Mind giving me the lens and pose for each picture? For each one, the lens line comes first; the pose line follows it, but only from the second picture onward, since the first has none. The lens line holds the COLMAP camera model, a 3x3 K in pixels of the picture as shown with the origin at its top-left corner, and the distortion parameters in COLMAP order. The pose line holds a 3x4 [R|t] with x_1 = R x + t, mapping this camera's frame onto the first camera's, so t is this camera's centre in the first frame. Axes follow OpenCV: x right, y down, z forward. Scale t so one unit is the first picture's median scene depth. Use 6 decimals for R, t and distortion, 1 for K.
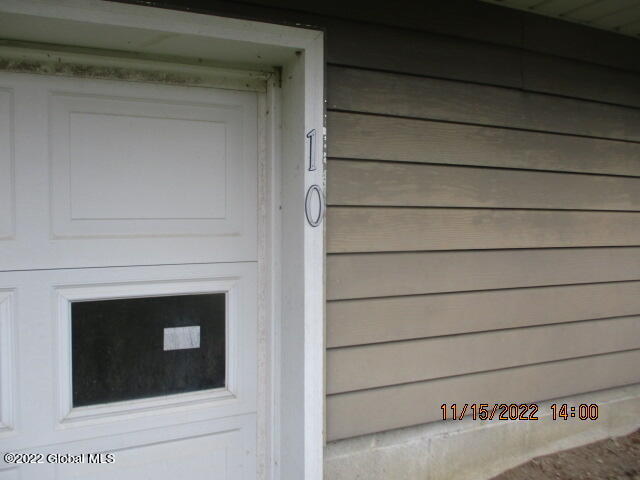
lens RADIAL K [[531.7, 0, 309.8], [0, 531.7, 236.8], [0, 0, 1]] dist [-0.031626, 0.004206]
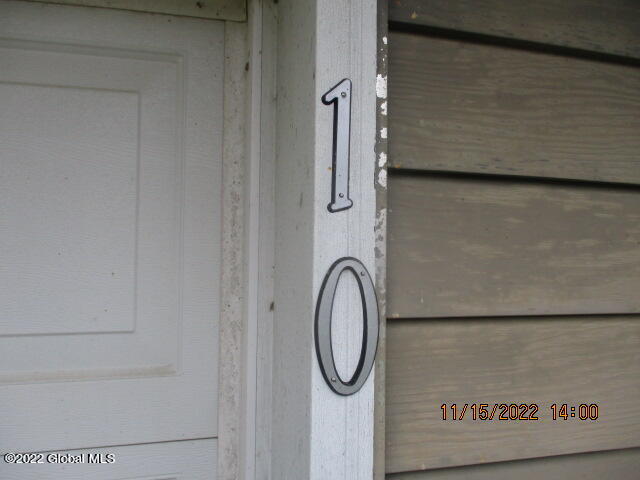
lens RADIAL K [[531.7, 0, 309.8], [0, 531.7, 236.8], [0, 0, 1]] dist [-0.031626, 0.004206]
pose [[0.988221, 0.006046, -0.152915, 0.033346], [-0.016725, 0.997501, -0.068649, -0.084493], [0.152118, 0.070398, 0.985852, 0.666100]]
